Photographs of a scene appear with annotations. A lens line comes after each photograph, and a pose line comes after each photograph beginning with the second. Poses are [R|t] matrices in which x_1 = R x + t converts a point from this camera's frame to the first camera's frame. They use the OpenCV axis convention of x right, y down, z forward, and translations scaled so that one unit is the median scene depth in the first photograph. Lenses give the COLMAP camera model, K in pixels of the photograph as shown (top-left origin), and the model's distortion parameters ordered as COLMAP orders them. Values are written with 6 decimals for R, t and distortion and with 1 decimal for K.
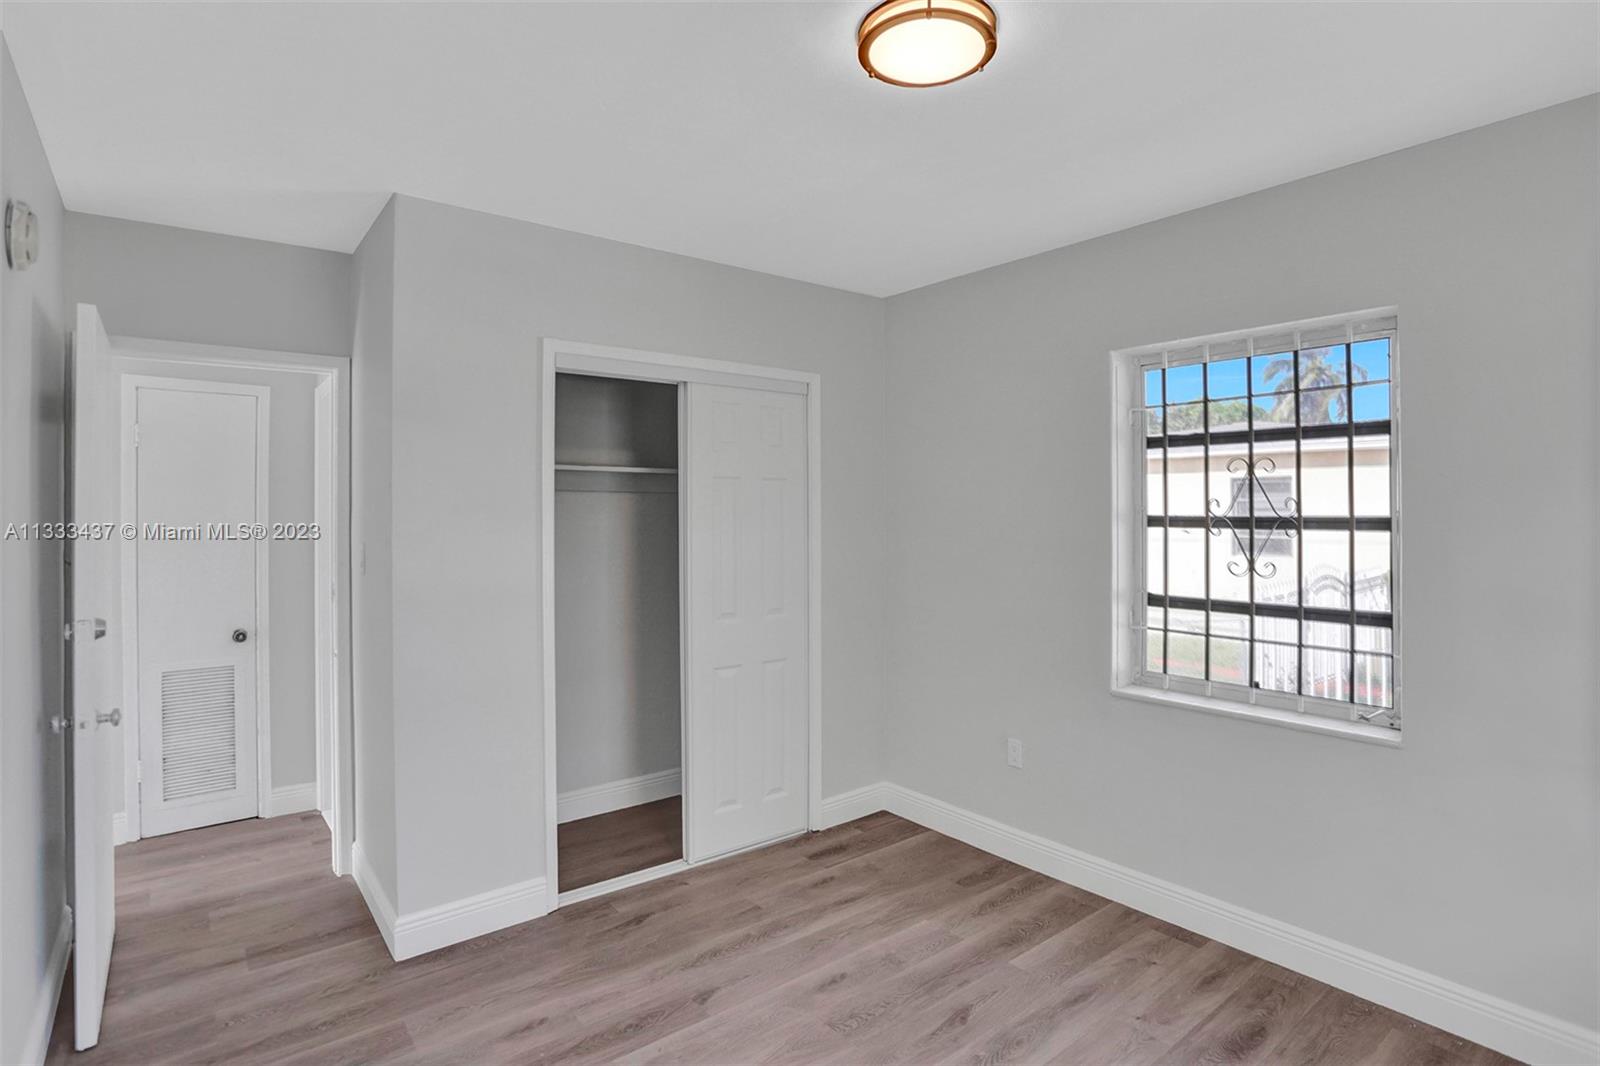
lens RADIAL K [[811.4, 0, 780.7], [0, 811.4, 508.5], [0, 0, 1]] dist [-0.061680, 0.020936]
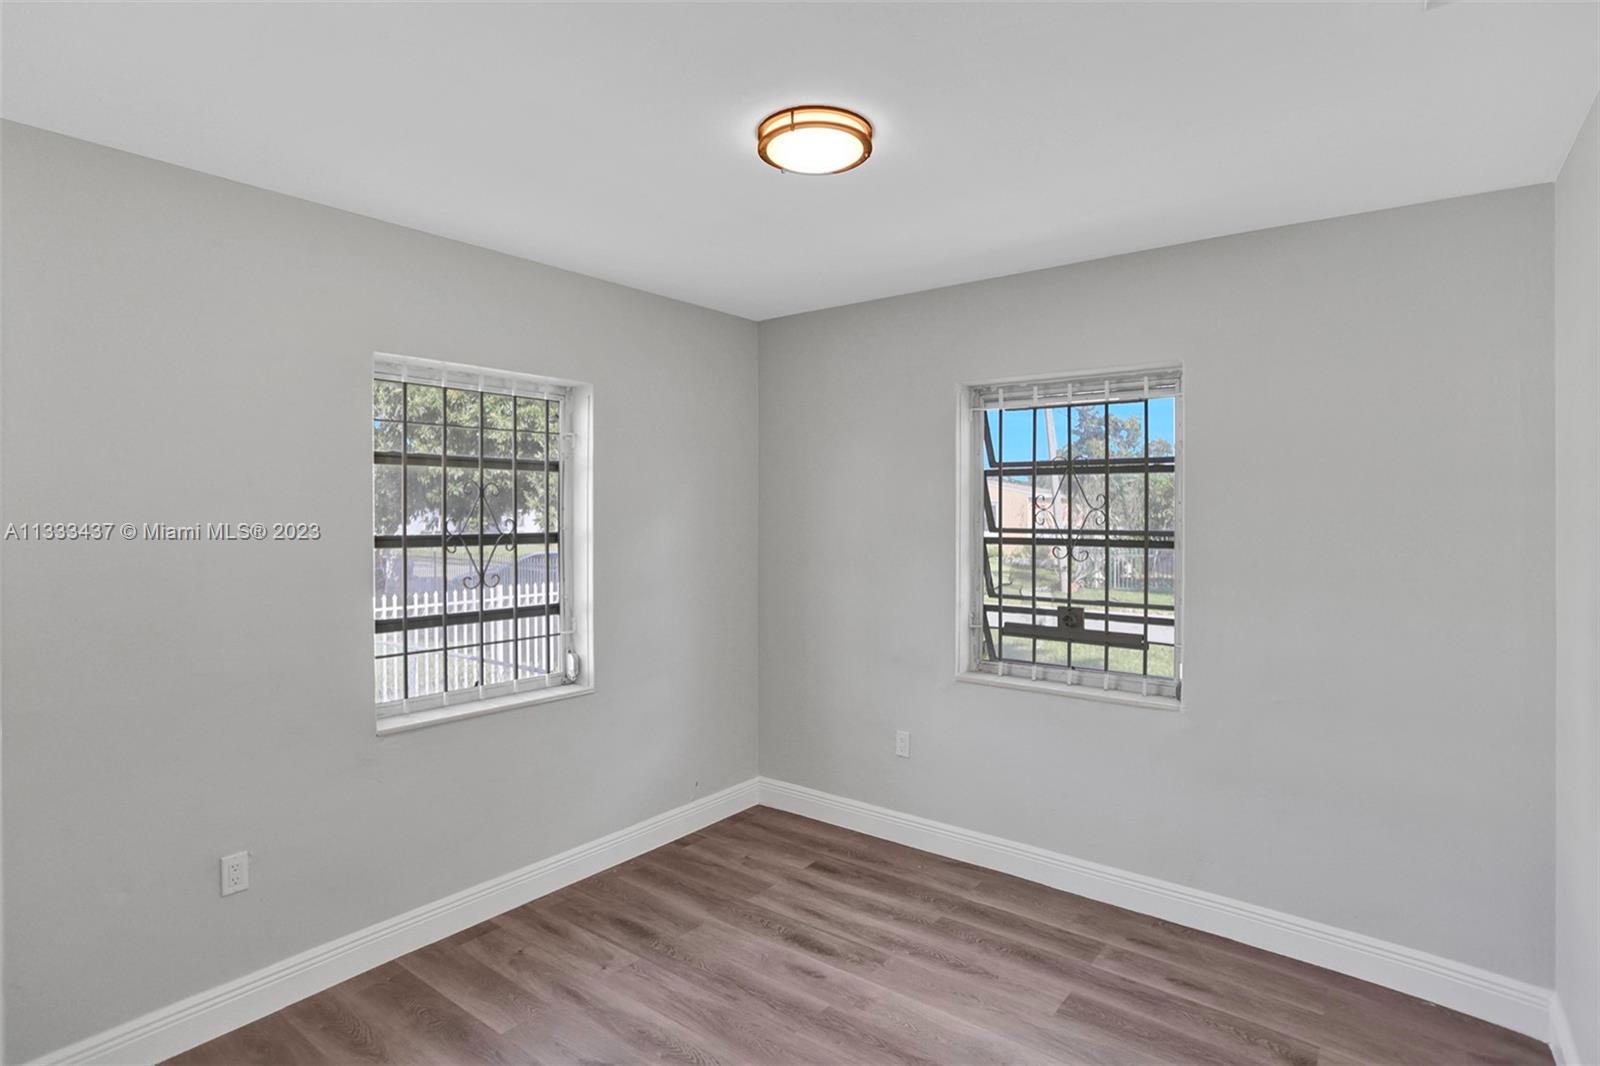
lens RADIAL K [[815.3, 0, 800.0], [0, 815.3, 533.0], [0, 0, 1]] dist [-0.064656, 0.056445]
pose [[-0.253848, -0.015376, 0.967122, -0.640558], [-0.003851, 0.999882, 0.014885, -0.011144], [-0.967237, 0.000054, -0.253877, 0.866871]]
